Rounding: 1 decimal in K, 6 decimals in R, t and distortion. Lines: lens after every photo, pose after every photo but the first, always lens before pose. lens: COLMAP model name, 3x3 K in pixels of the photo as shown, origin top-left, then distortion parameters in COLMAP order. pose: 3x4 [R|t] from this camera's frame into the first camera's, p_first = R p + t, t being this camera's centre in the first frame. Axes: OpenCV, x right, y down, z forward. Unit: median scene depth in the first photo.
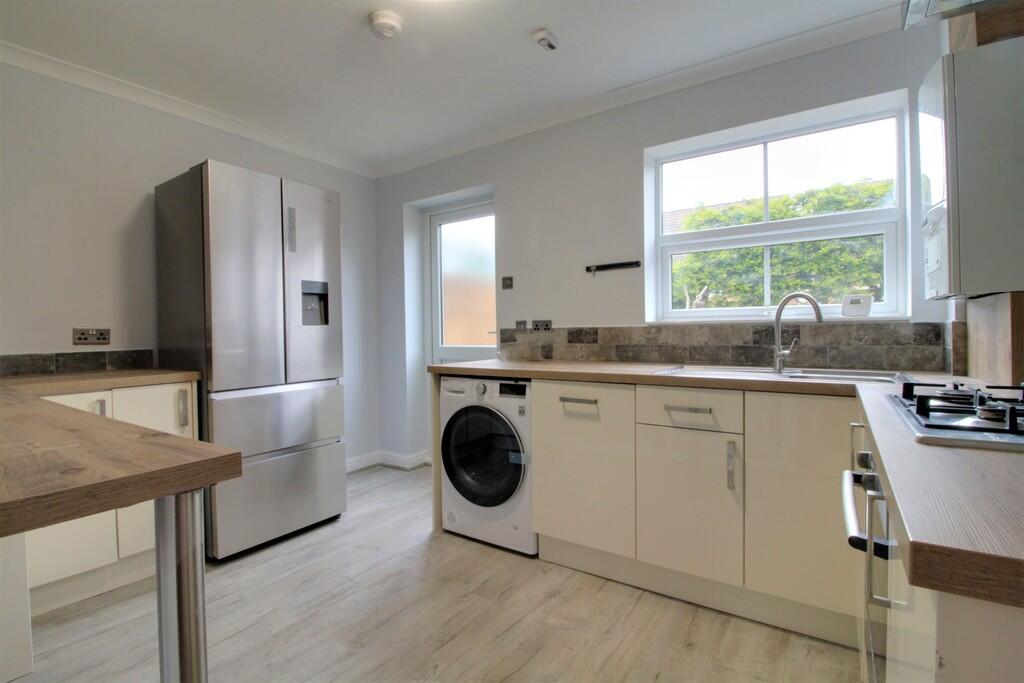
lens RADIAL K [[472.1, 0, 512.8], [0, 472.1, 335.2], [0, 0, 1]] dist [-0.000084, -0.011710]
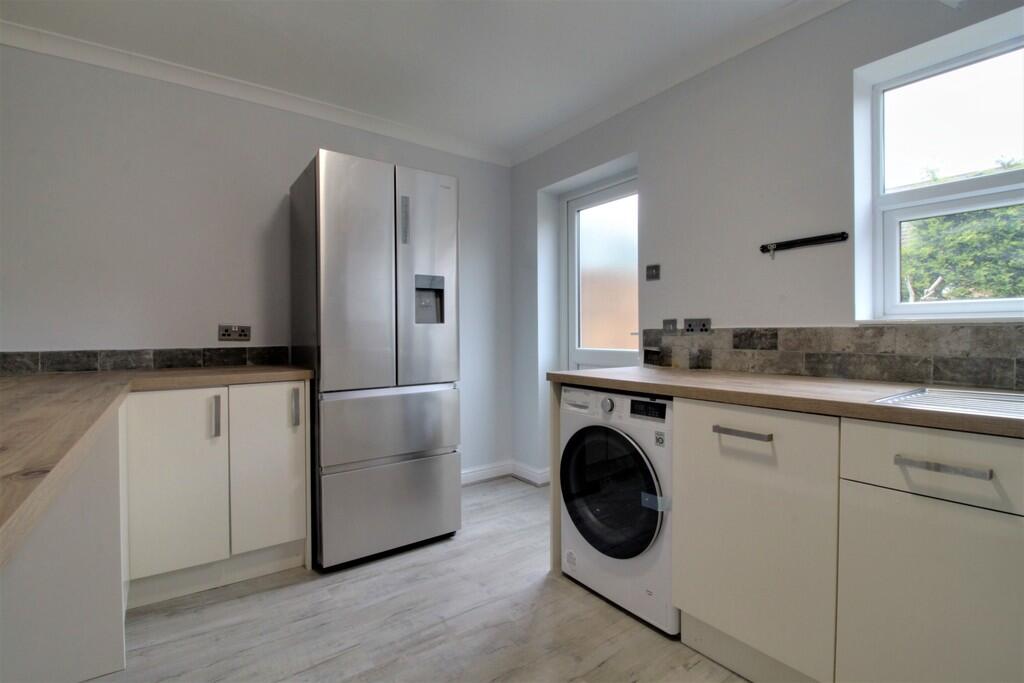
lens RADIAL K [[472.1, 0, 512.8], [0, 472.1, 335.2], [0, 0, 1]] dist [-0.000084, -0.011710]
pose [[0.941896, 0.011885, -0.335694, 0.044829], [-0.013033, 0.999914, -0.001167, 0.000740], [0.335652, 0.005474, 0.941970, 0.202545]]
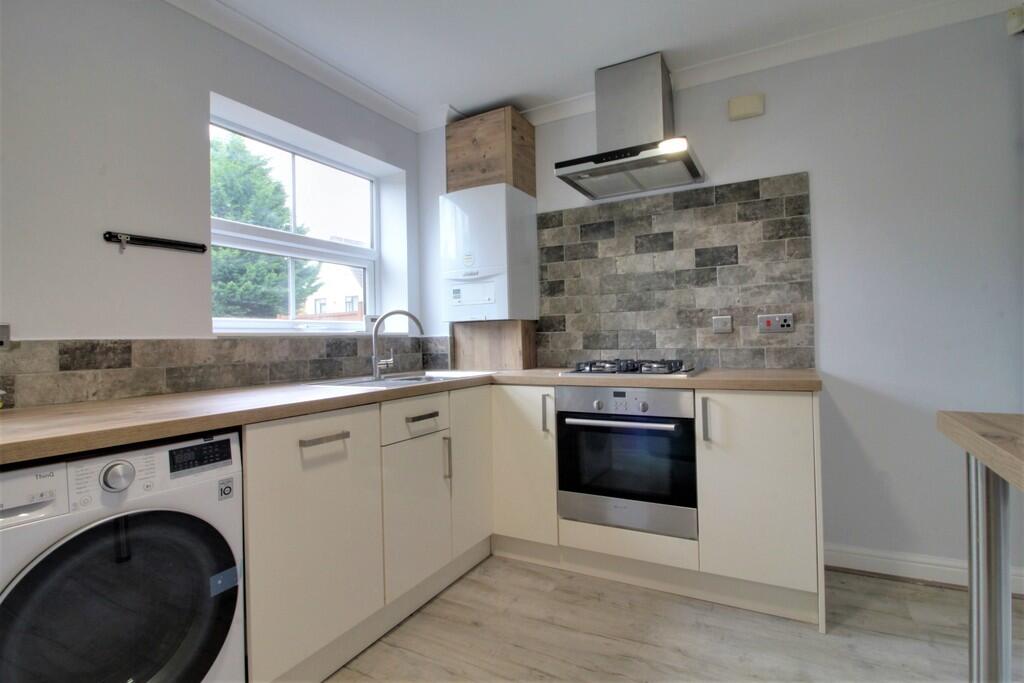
lens RADIAL K [[472.1, 0, 512.8], [0, 472.1, 335.2], [0, 0, 1]] dist [-0.000084, -0.011710]
pose [[-0.063438, 0.023741, 0.997703, -0.495140], [0.034030, 0.999187, -0.021612, 0.007037], [-0.997405, 0.032581, -0.064194, 0.642340]]
